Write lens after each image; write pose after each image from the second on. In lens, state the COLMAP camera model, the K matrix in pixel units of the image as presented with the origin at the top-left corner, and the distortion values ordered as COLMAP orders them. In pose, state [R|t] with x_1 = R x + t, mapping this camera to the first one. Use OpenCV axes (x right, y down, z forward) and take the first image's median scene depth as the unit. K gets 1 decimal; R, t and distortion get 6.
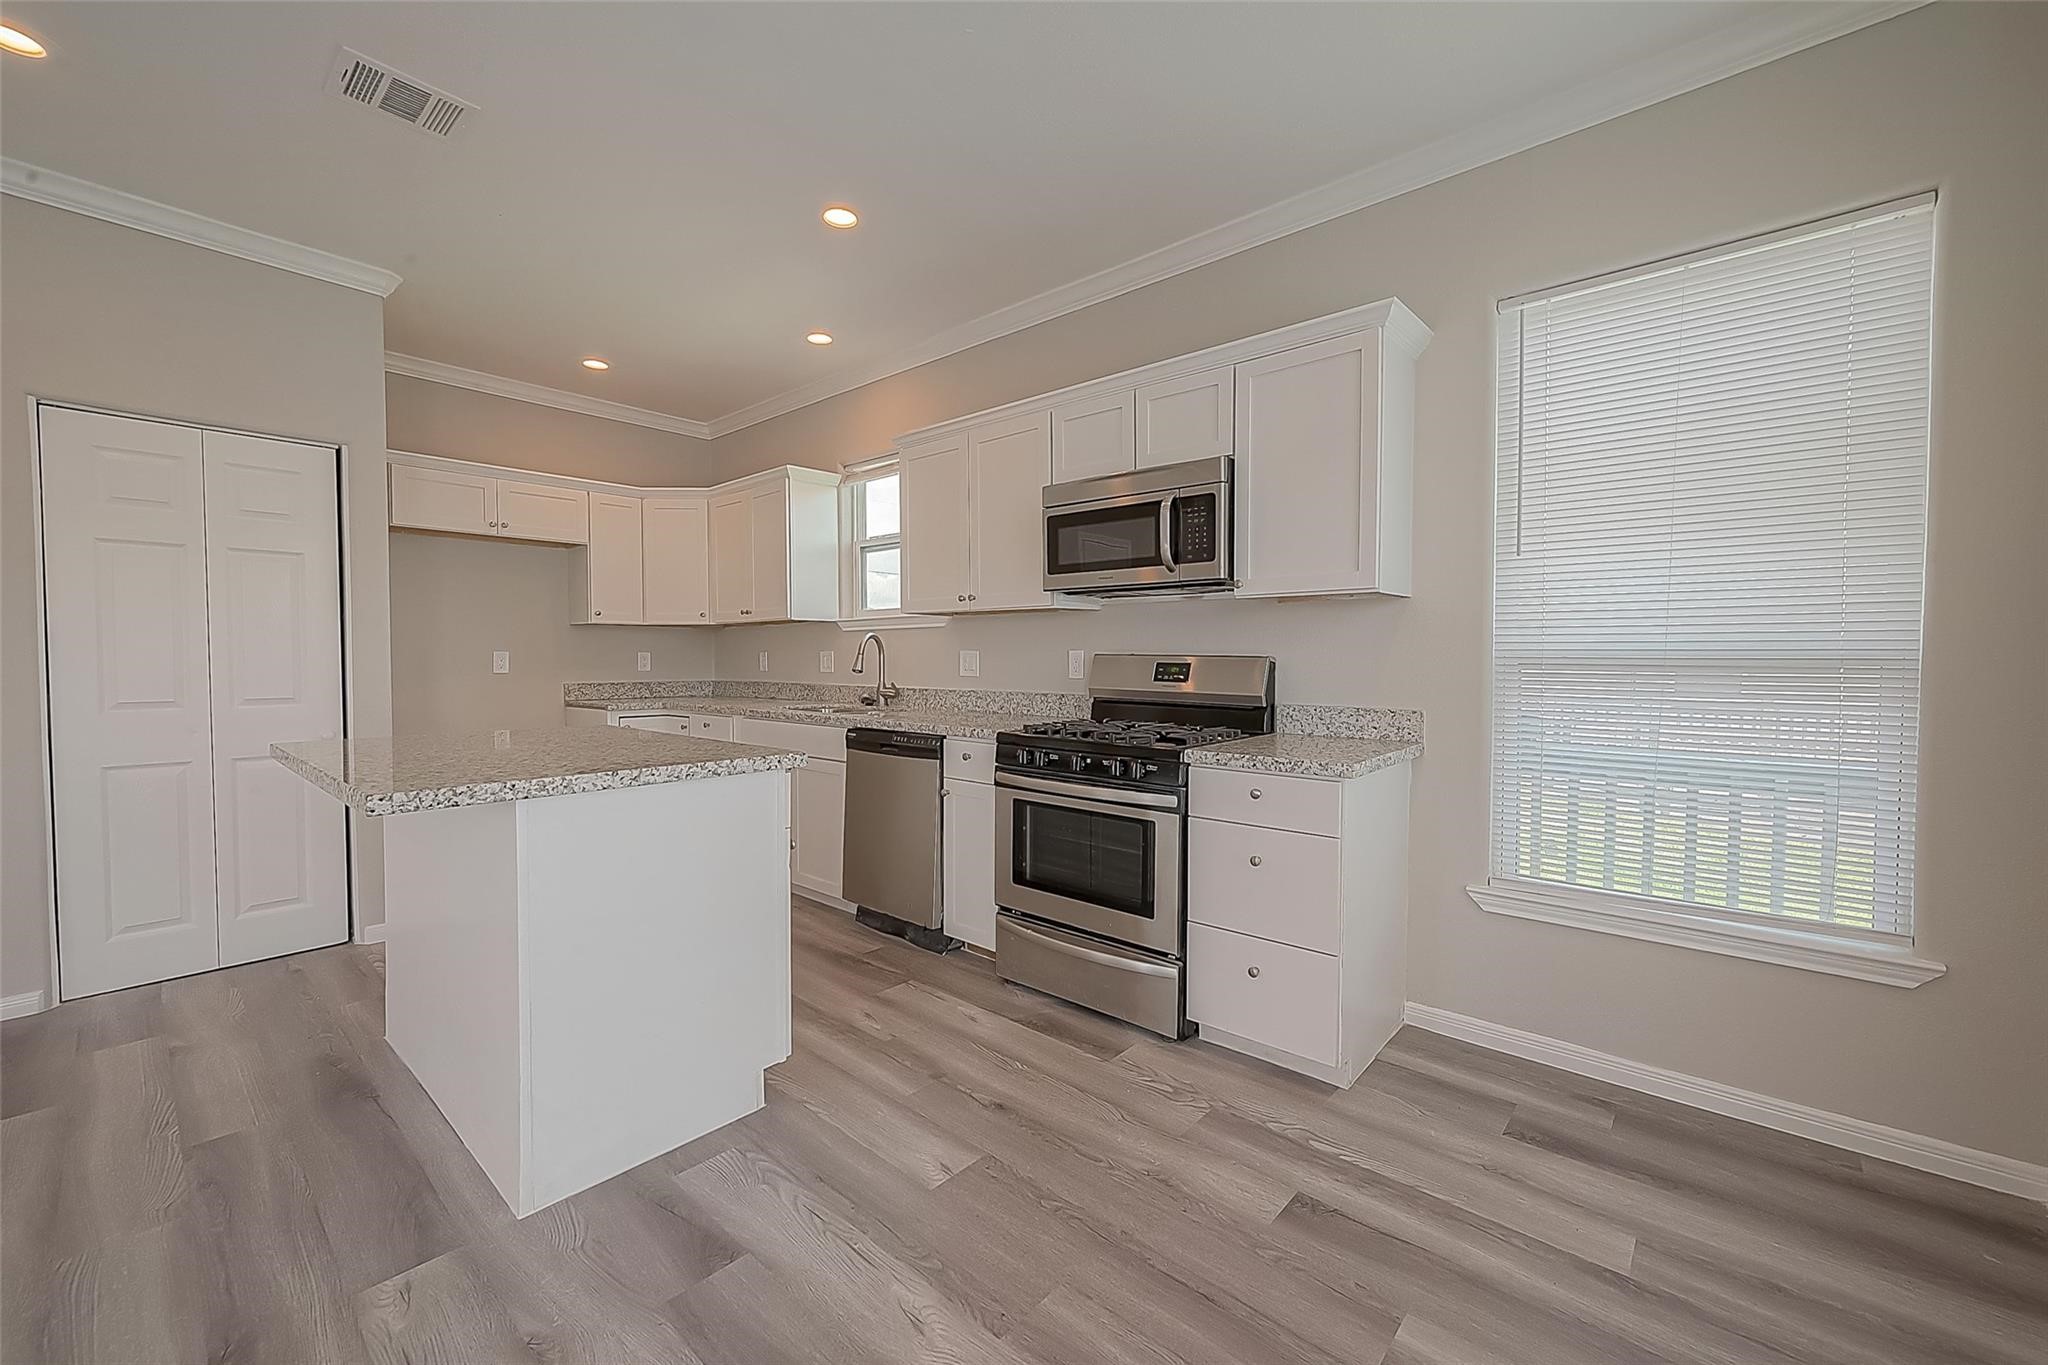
lens RADIAL K [[806.9, 0, 1025.7], [0, 806.9, 680.7], [0, 0, 1]] dist [-0.001671, 0.000337]
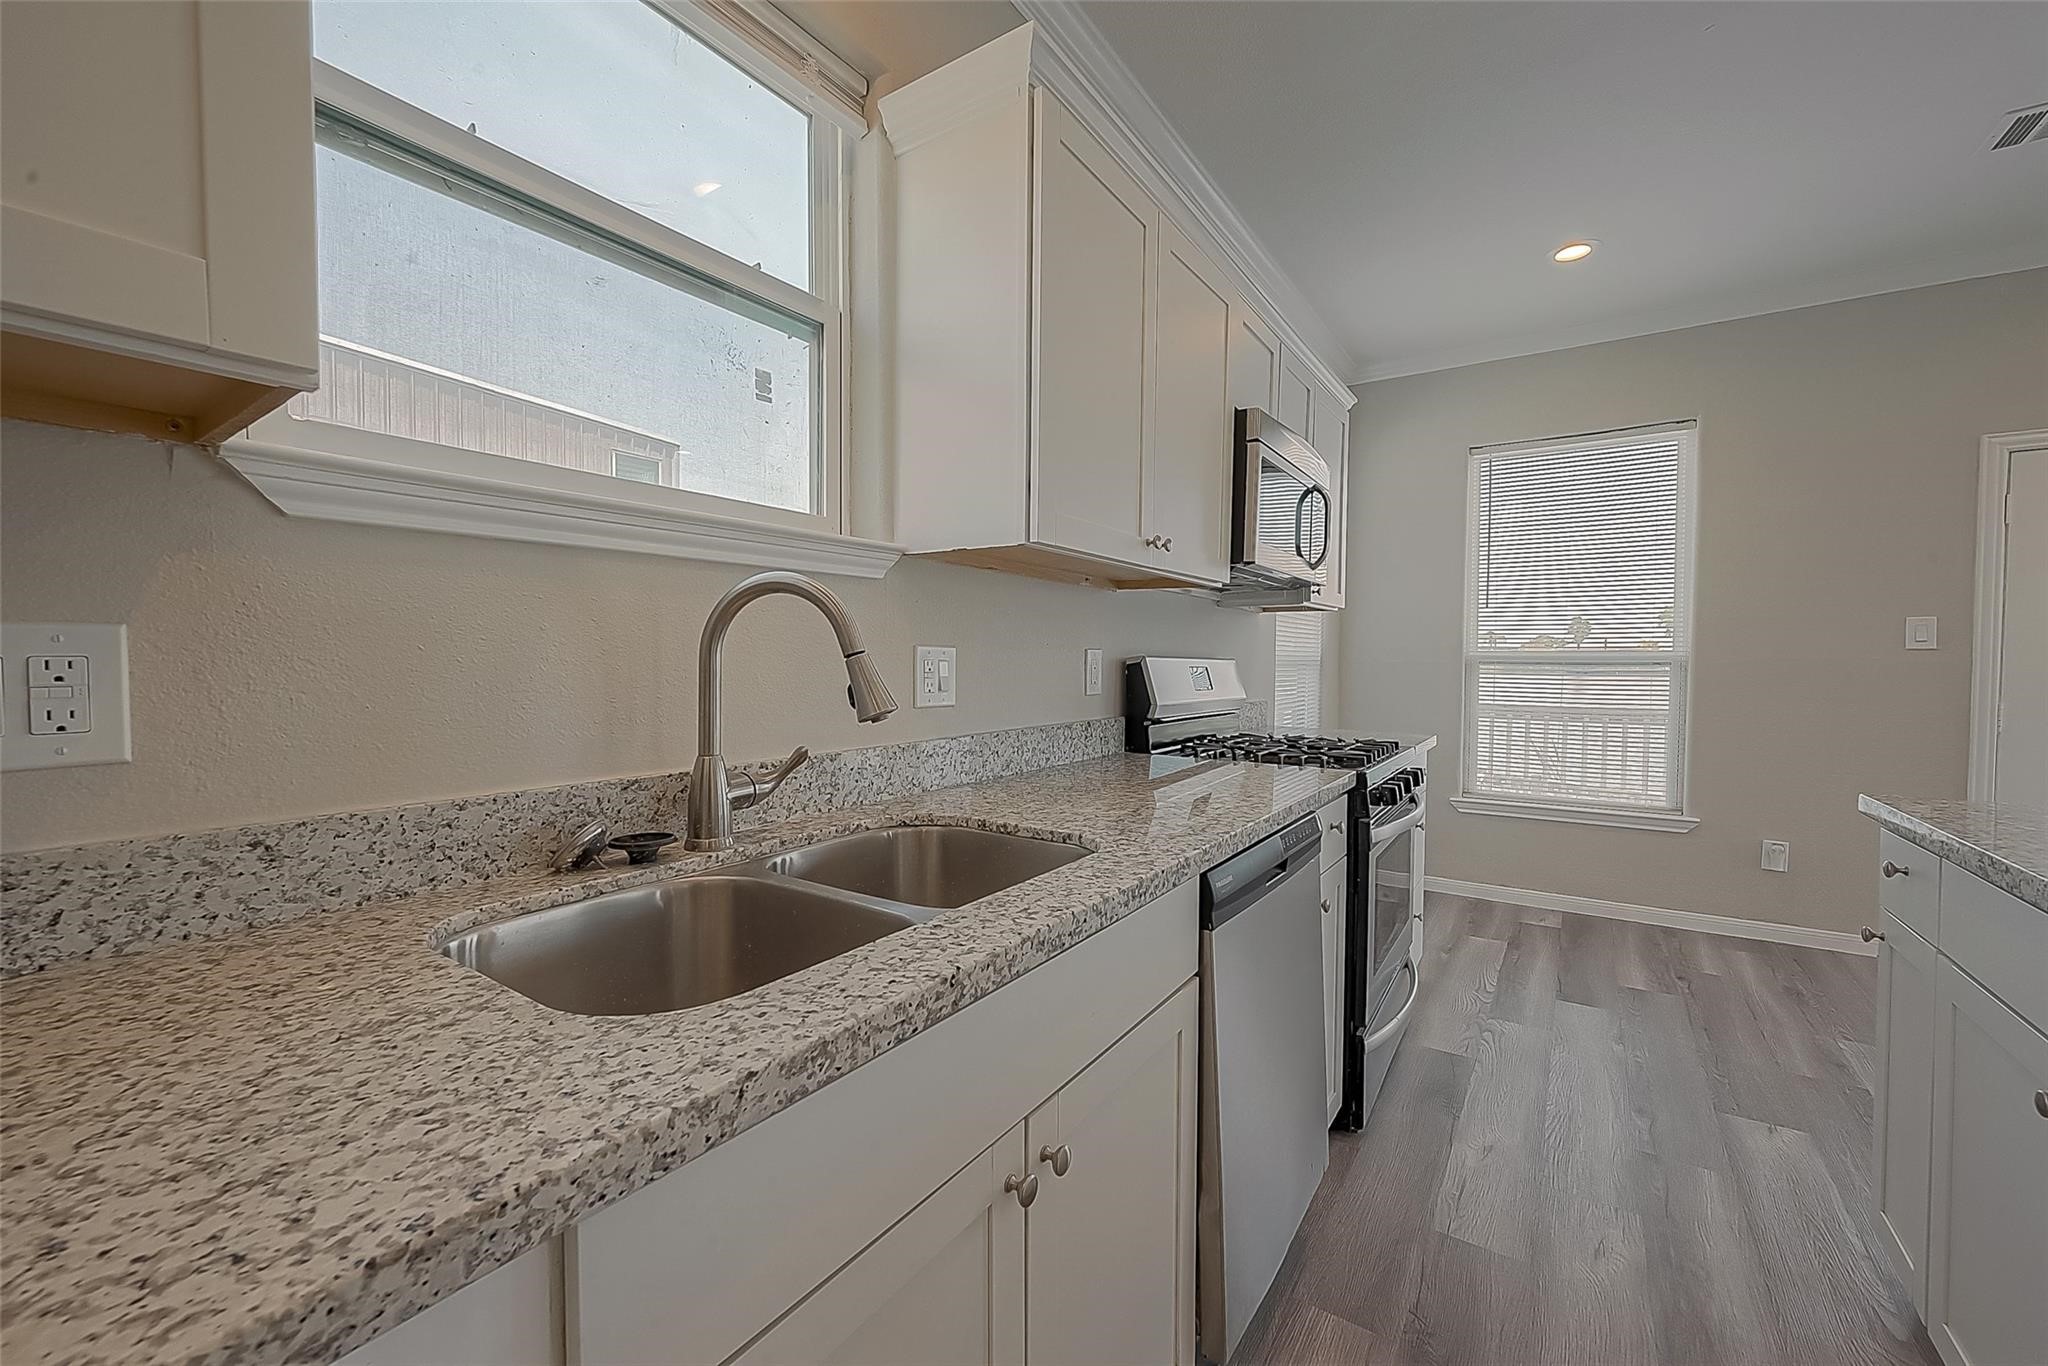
lens RADIAL K [[806.9, 0, 1026.0], [0, 806.9, 681.4], [0, 0, 1]] dist [-0.001671, 0.000337]
pose [[-0.122910, -0.031005, 0.991933, -0.664422], [0.025900, 0.999071, 0.034437, -0.043152], [-0.992080, 0.029923, -0.121993, 1.353255]]
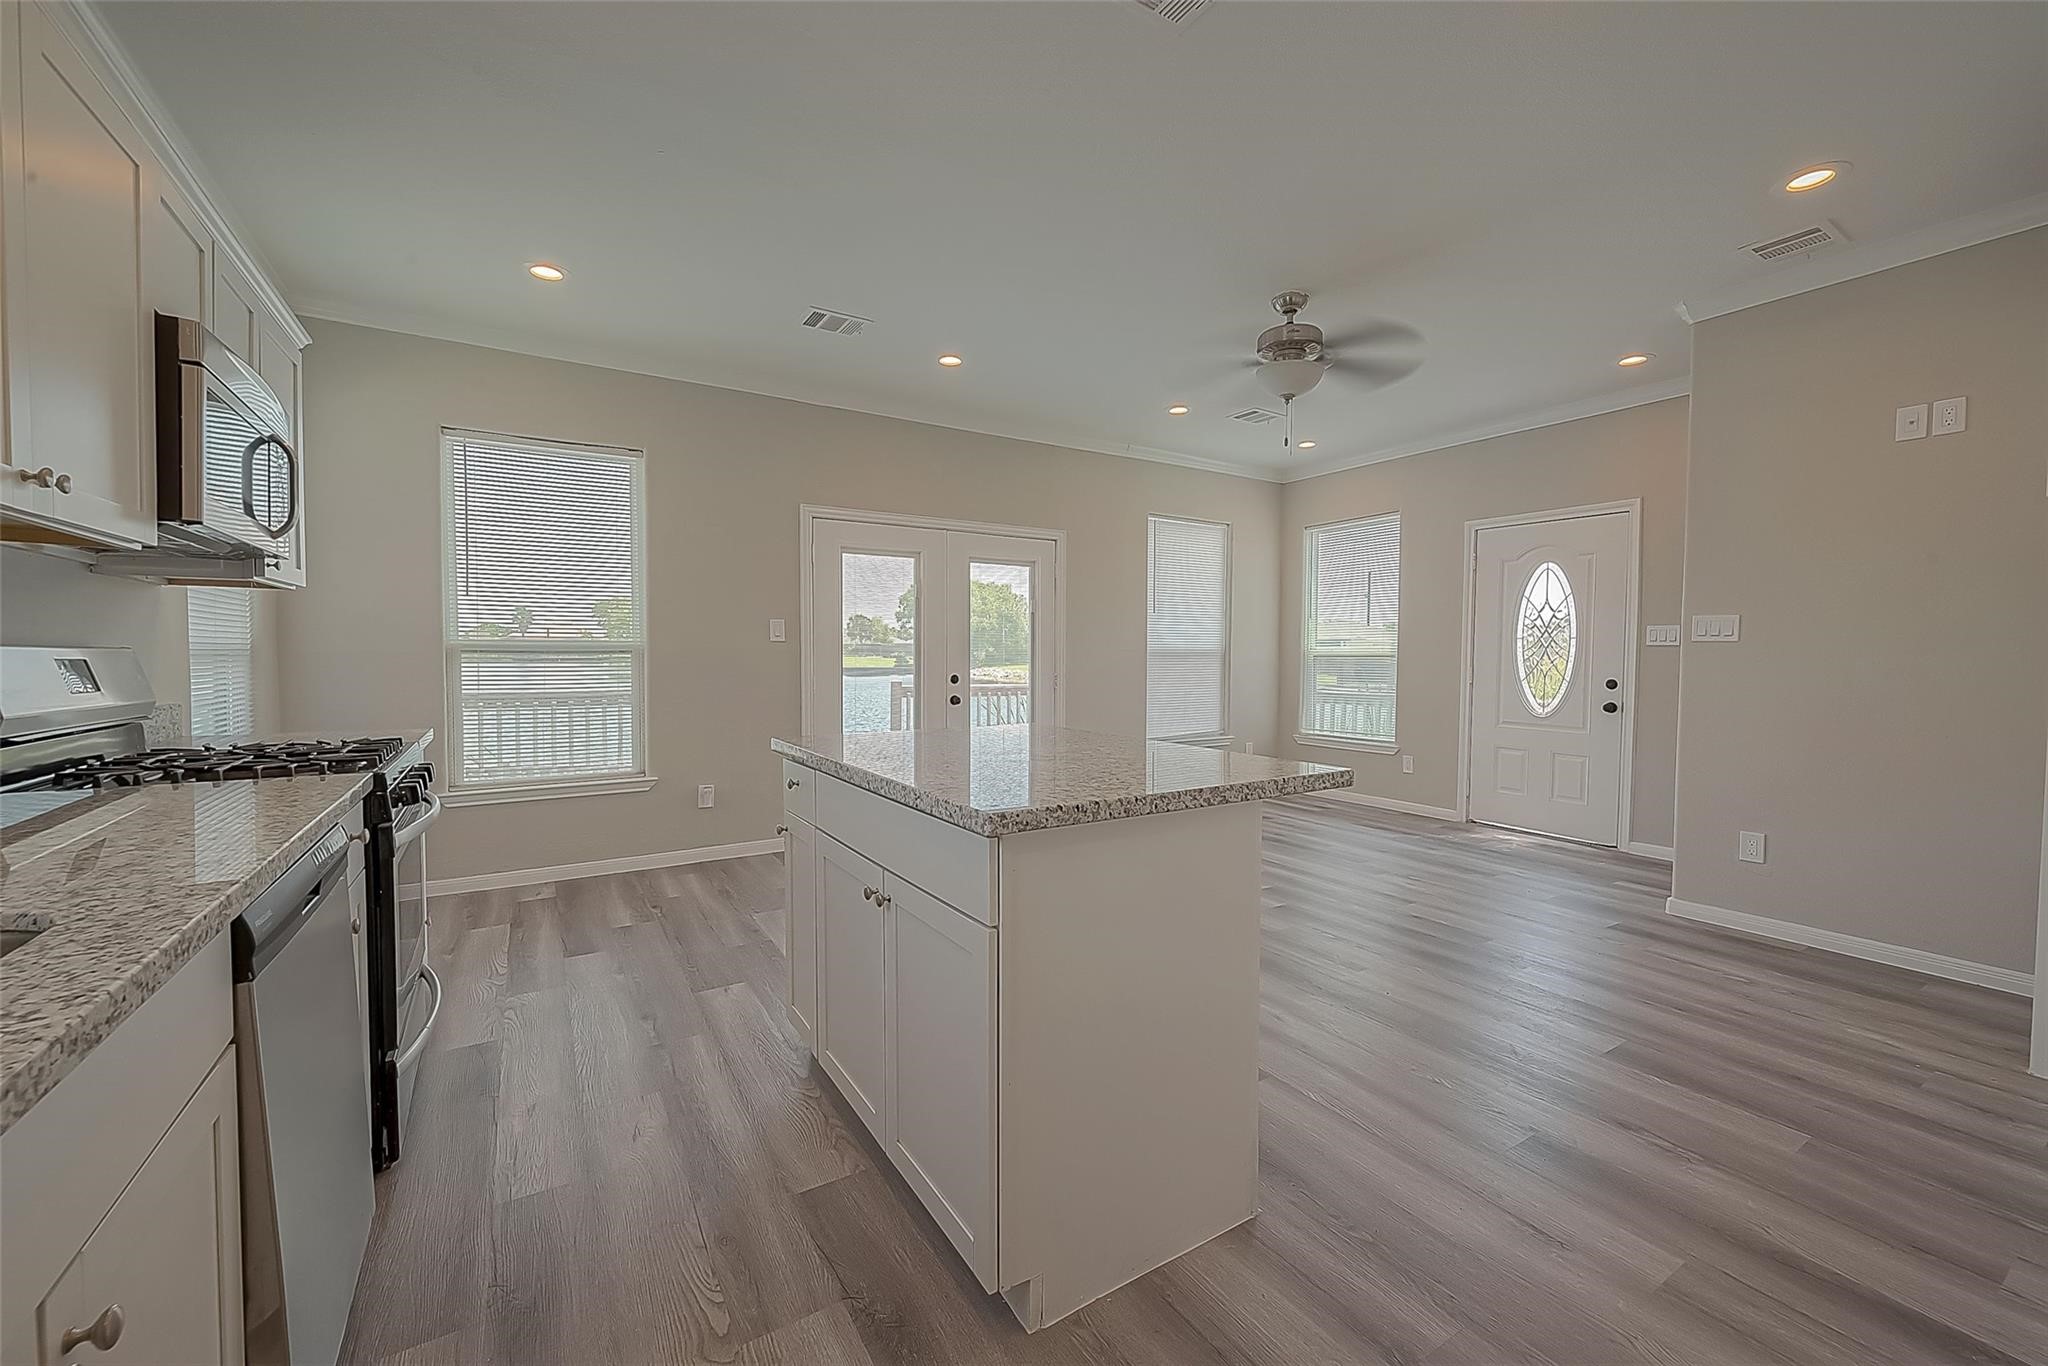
lens RADIAL K [[806.9, 0, 1025.9], [0, 806.9, 681.9], [0, 0, 1]] dist [-0.001671, 0.000337]
pose [[-0.958299, -0.016671, 0.285282, -0.675353], [0.002914, 0.997675, 0.068090, -0.045894], [-0.285754, 0.066082, -0.956022, 1.434141]]
